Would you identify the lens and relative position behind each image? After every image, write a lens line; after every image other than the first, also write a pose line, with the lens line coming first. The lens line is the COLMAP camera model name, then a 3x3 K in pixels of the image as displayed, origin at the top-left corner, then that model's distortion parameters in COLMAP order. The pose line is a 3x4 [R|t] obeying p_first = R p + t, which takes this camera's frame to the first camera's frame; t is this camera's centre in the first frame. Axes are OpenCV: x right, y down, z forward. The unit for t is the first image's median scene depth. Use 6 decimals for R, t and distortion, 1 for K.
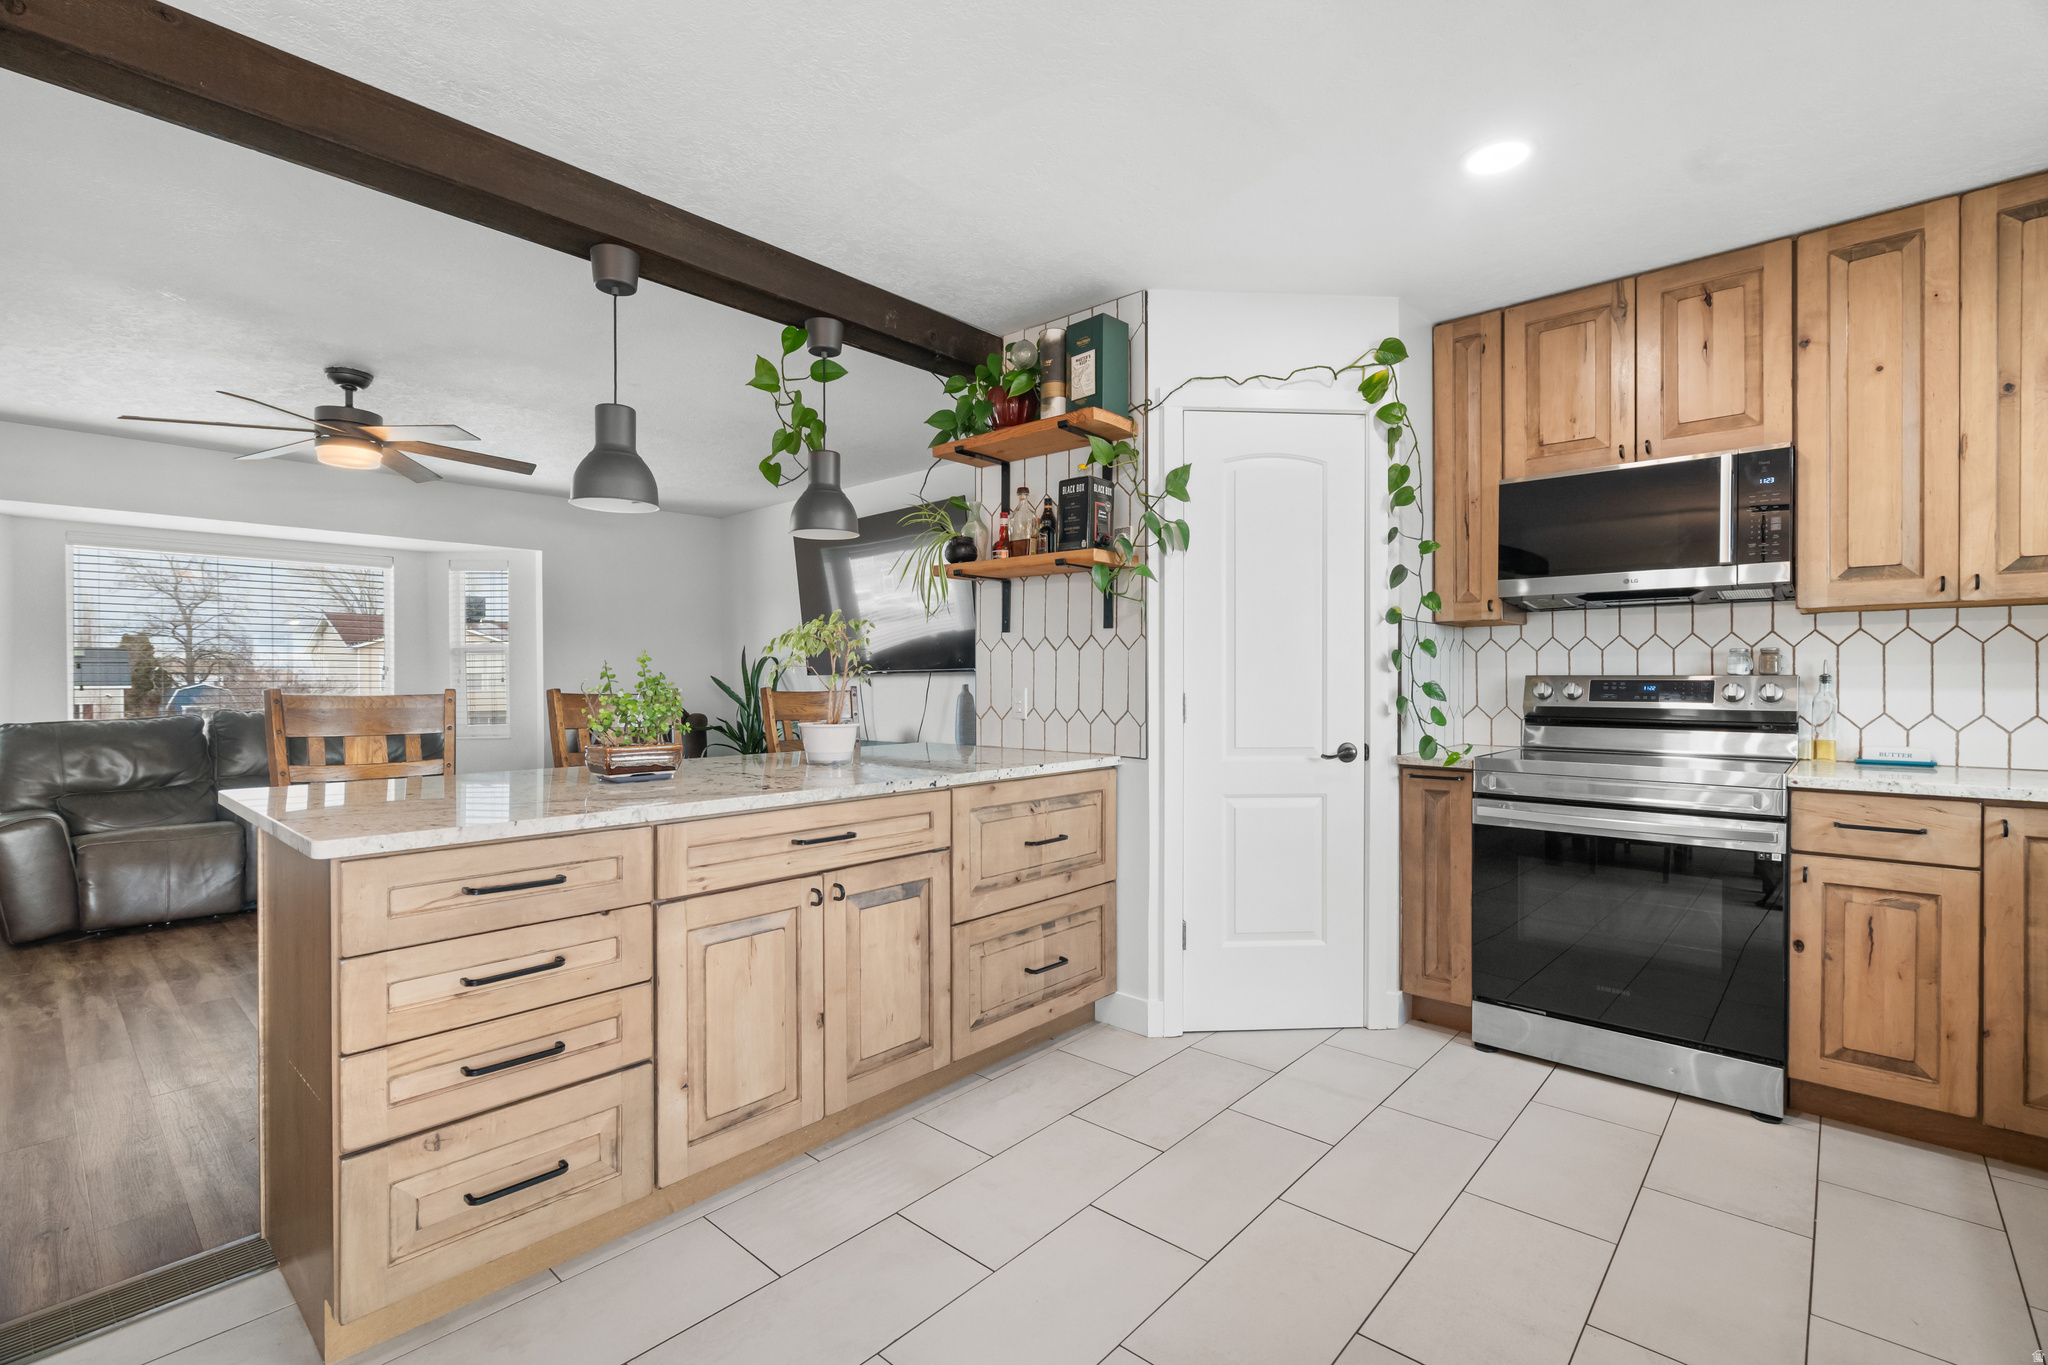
lens RADIAL K [[917.0, 0, 1024.0], [0, 917.0, 682.5], [0, 0, 1]] dist [-0.000232, 0.000044]
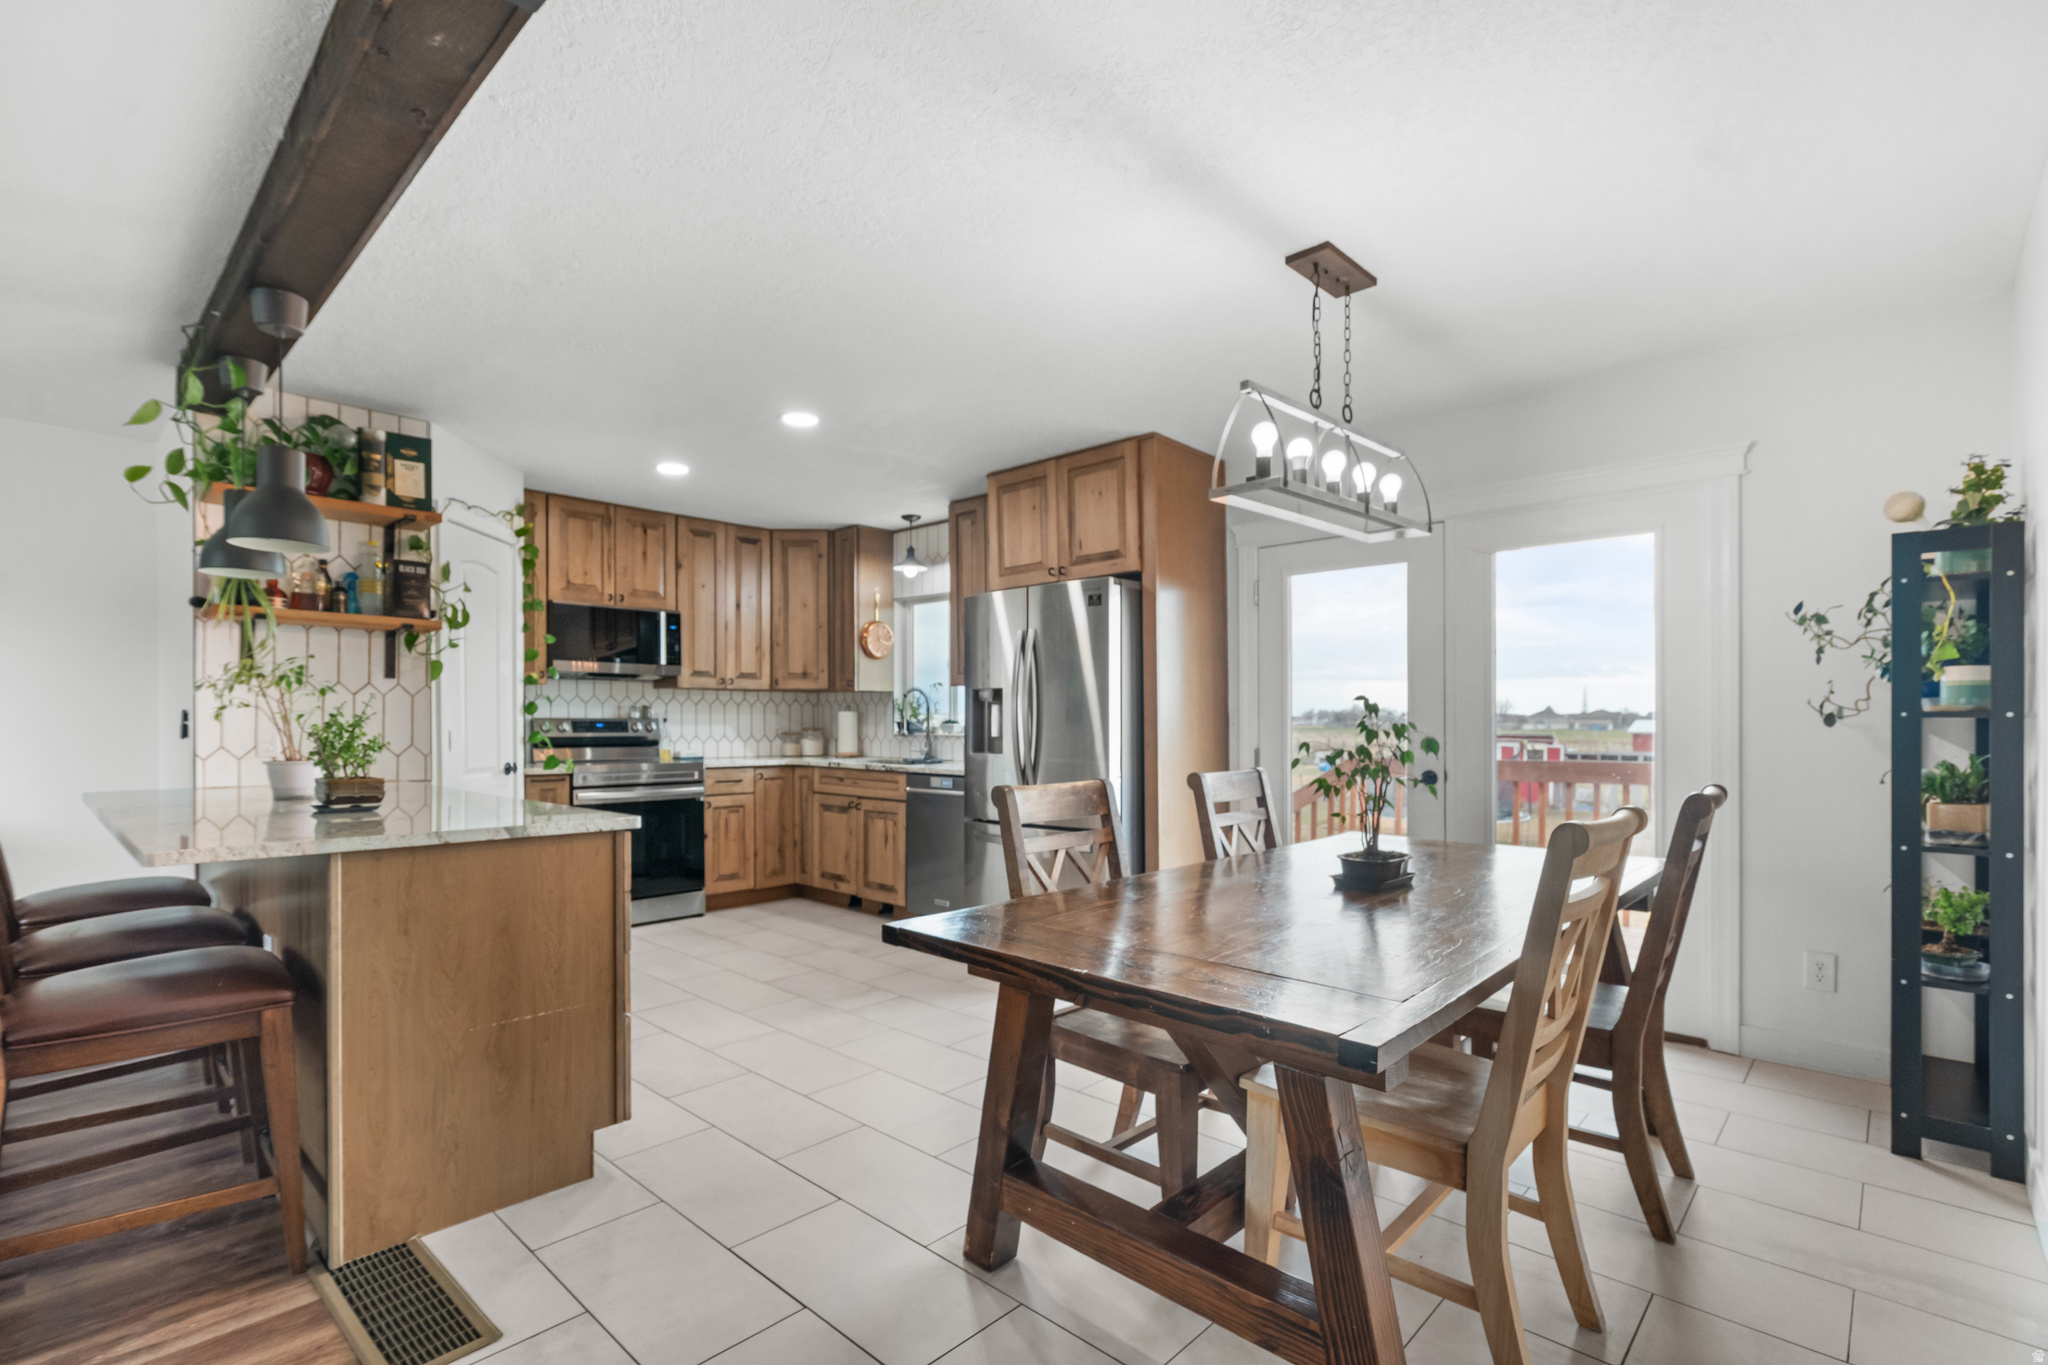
lens RADIAL K [[935.9, 0, 1024.1], [0, 935.9, 705.2], [0, 0, 1]] dist [-0.000181, 0.000033]
pose [[0.020649, 0.018213, 0.999621, -1.157433], [0.003489, 0.999827, -0.018289, 0.002996], [-0.999781, 0.003865, 0.020582, 0.119609]]
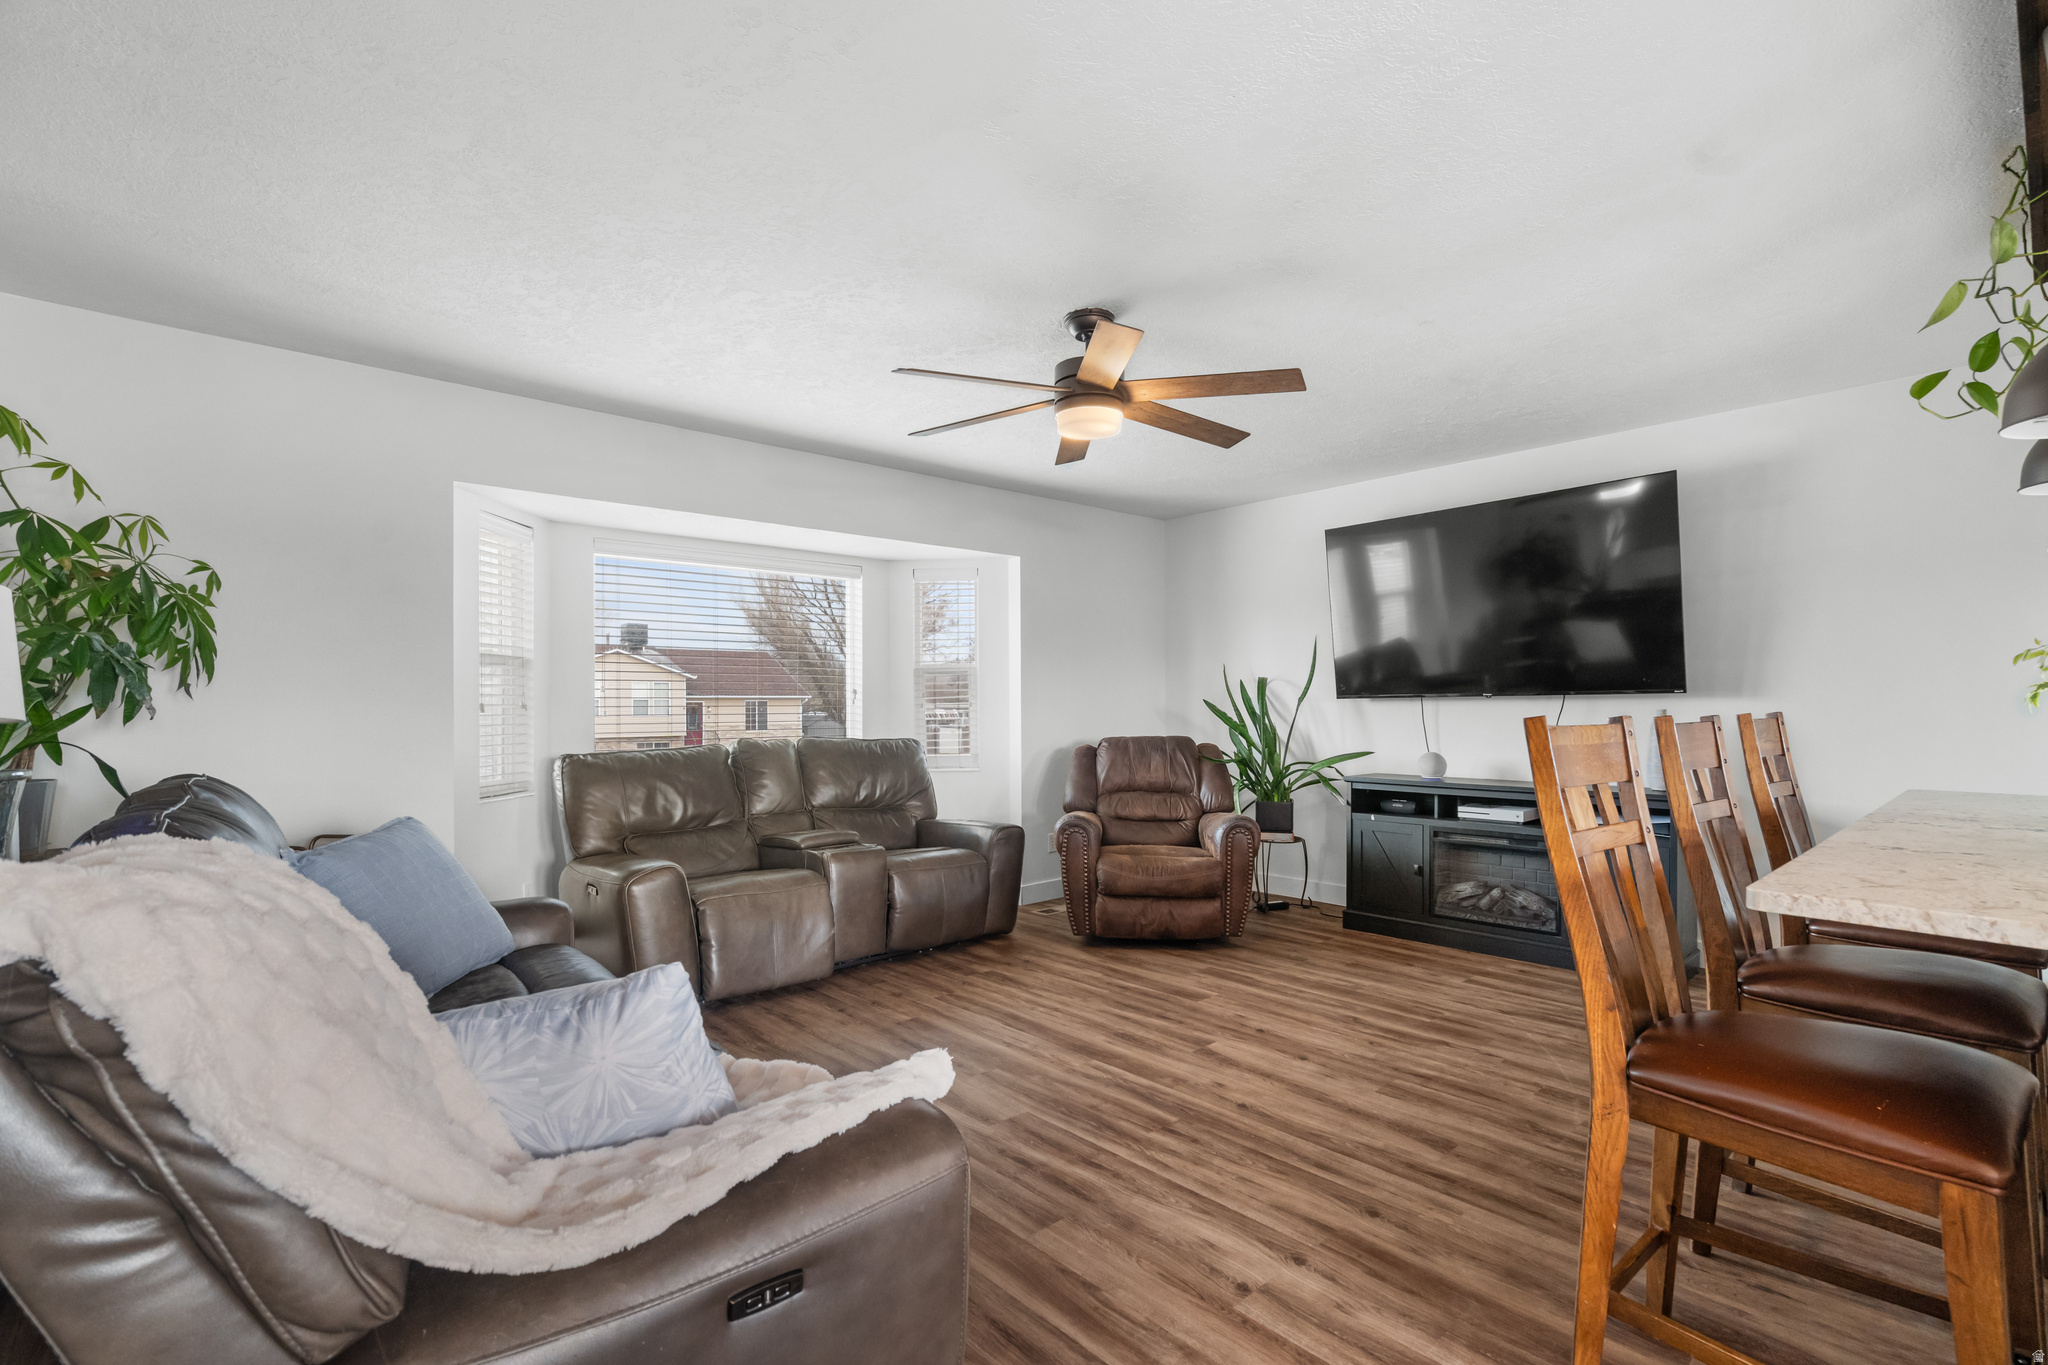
lens RADIAL K [[935.9, 0, 1024.1], [0, 935.9, 705.2], [0, 0, 1]] dist [-0.000181, 0.000033]
pose [[0.994339, -0.000908, -0.106247, -0.864329], [0.000461, 0.999991, -0.004236, 0.003289], [0.106250, 0.004163, 0.994331, 0.226899]]
